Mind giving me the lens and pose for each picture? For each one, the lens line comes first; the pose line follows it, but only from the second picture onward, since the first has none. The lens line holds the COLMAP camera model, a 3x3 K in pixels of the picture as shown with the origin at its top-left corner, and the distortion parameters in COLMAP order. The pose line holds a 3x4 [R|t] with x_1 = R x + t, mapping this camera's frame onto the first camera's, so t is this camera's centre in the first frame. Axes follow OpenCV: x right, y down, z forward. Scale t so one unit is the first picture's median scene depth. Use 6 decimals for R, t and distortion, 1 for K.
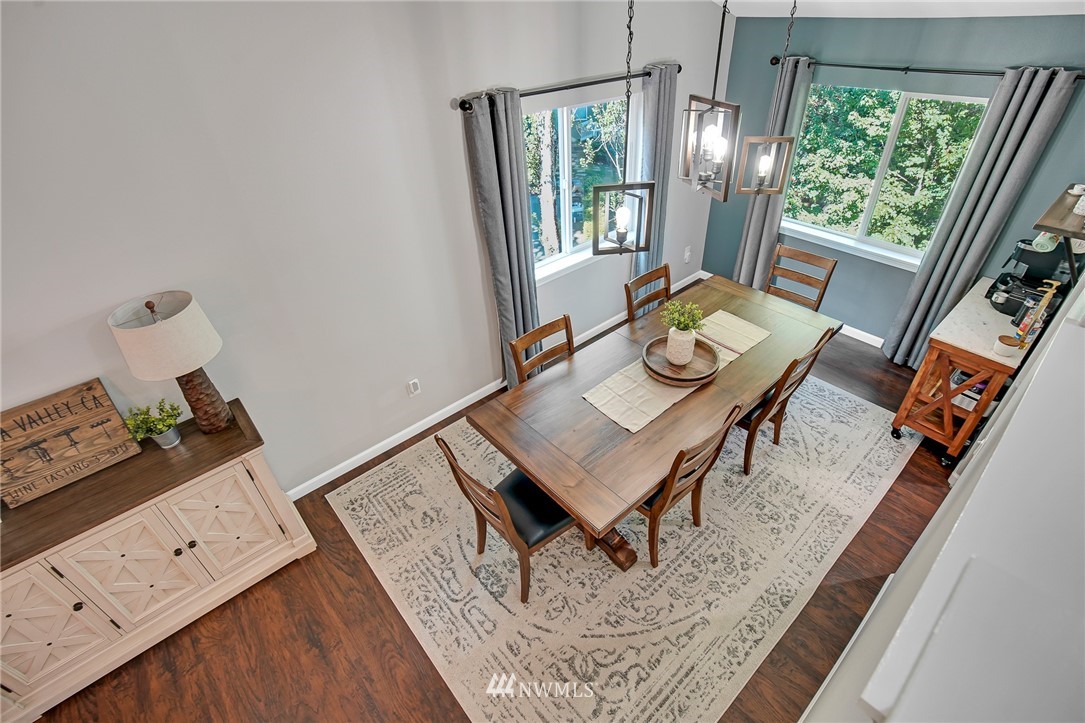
lens RADIAL K [[504.9, 0, 543.0], [0, 504.9, 357.4], [0, 0, 1]] dist [-0.072502, 0.027110]
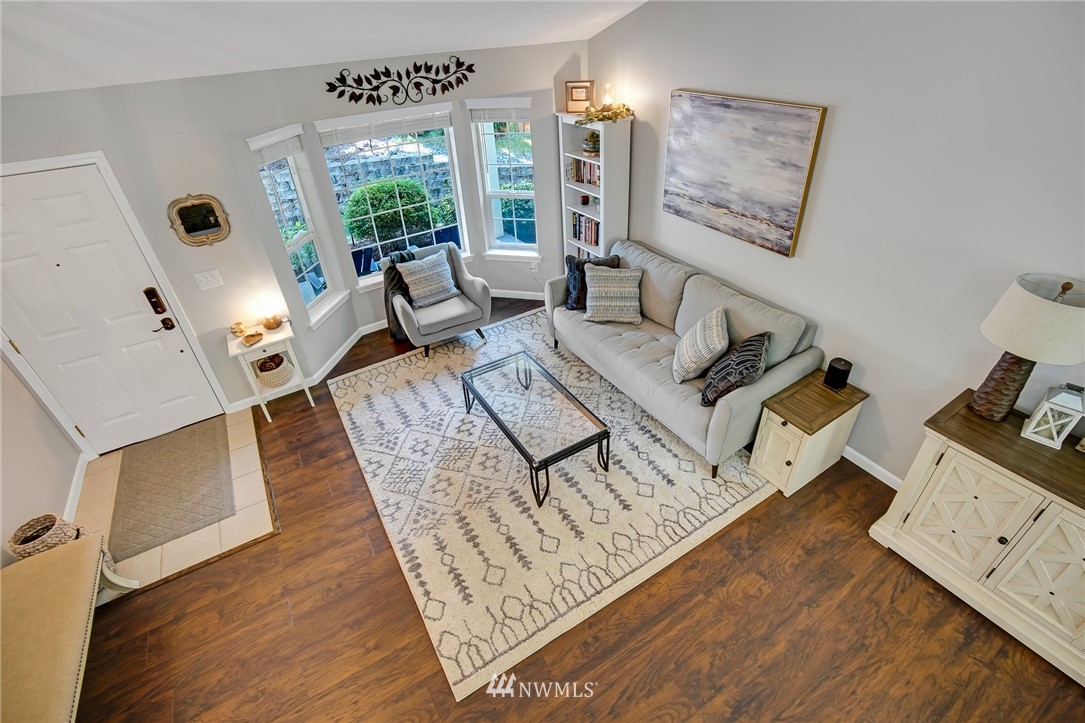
lens RADIAL K [[504.9, 0, 543.0], [0, 504.9, 357.4], [0, 0, 1]] dist [-0.072502, 0.027110]
pose [[-0.164692, 0.600029, -0.782842, -0.154340], [-0.526384, 0.617741, 0.584222, 0.130815], [0.834144, 0.508292, 0.214109, -0.185752]]
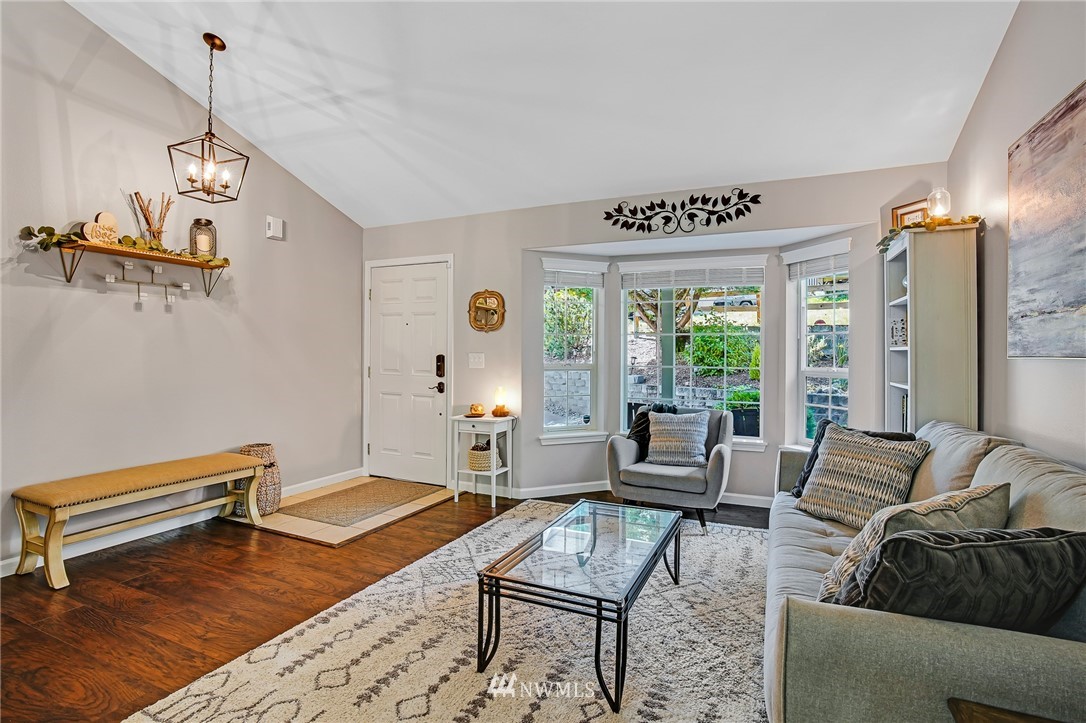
lens RADIAL K [[529.3, 0, 543.3], [0, 529.3, 351.0], [0, 0, 1]] dist [-0.069886, 0.030412]
pose [[-0.908790, 0.034843, -0.415796, -0.599234], [-0.216290, 0.812834, 0.540850, 0.248833], [0.356818, 0.581452, -0.731160, 0.447382]]
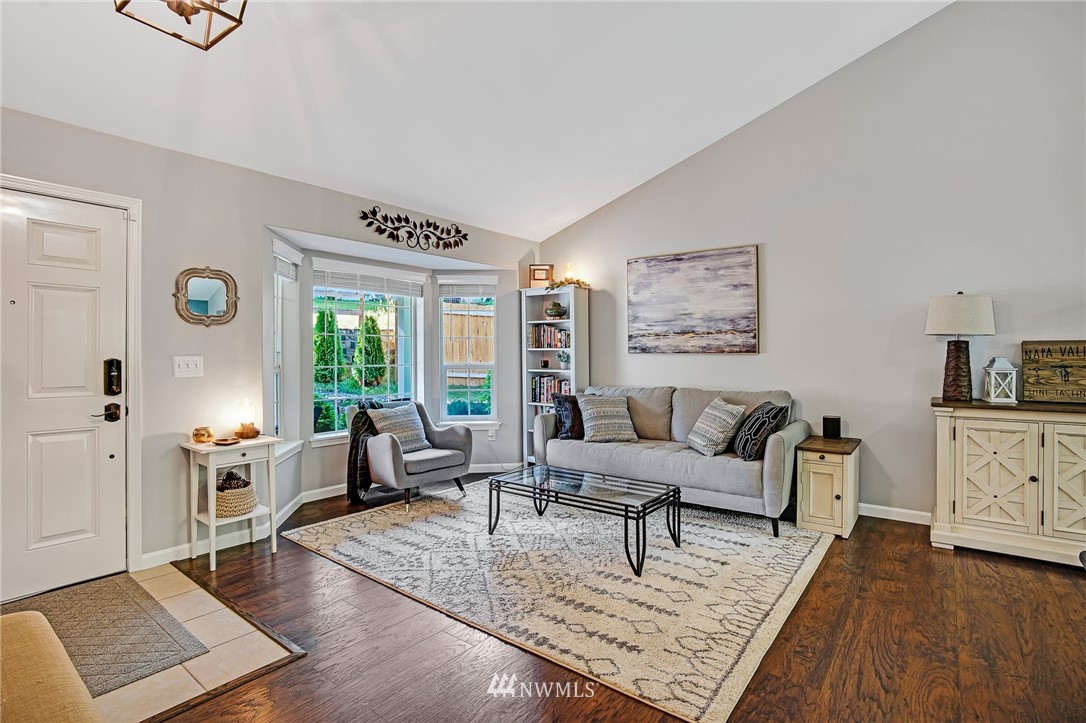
lens RADIAL K [[529.3, 0, 543.3], [0, 529.3, 351.0], [0, 0, 1]] dist [-0.069886, 0.030412]
pose [[0.192422, 0.038553, -0.980555, 0.070780], [-0.575619, 0.813700, -0.080965, 0.775984], [0.794756, 0.580005, 0.178765, -0.340261]]
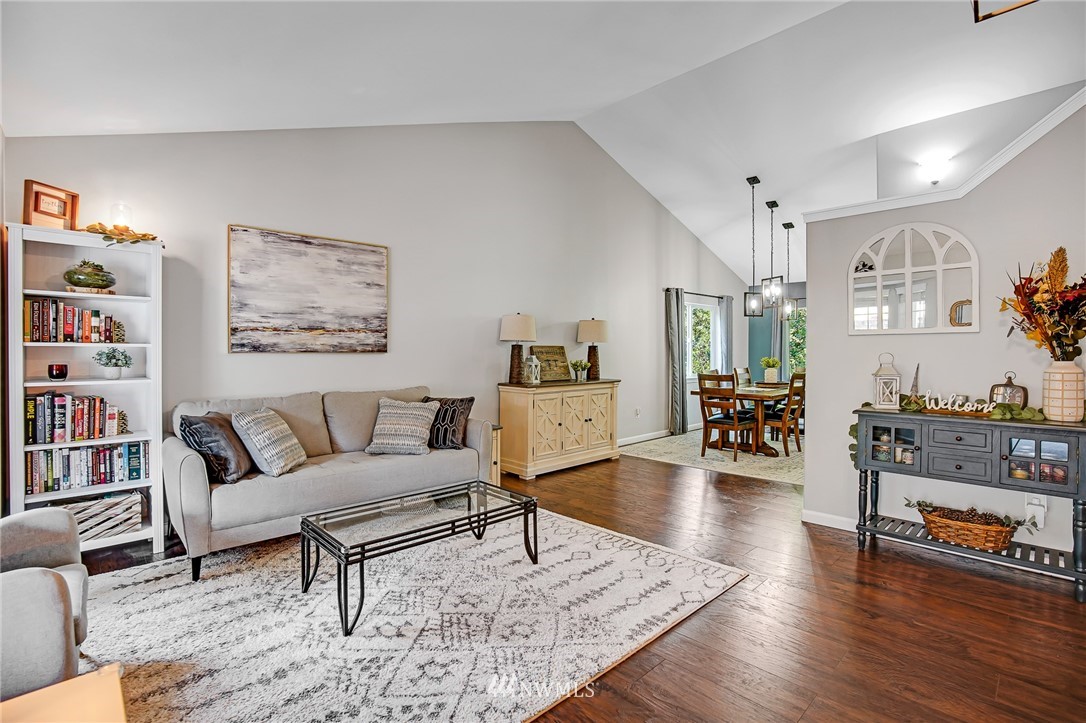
lens RADIAL K [[505.4, 0, 543.5], [0, 505.4, 357.4], [0, 0, 1]] dist [-0.072502, 0.027110]
pose [[0.997763, 0.043990, 0.050335, -0.827854], [-0.007112, 0.818553, -0.574387, 1.144884], [-0.066469, 0.572744, 0.817035, -0.789292]]
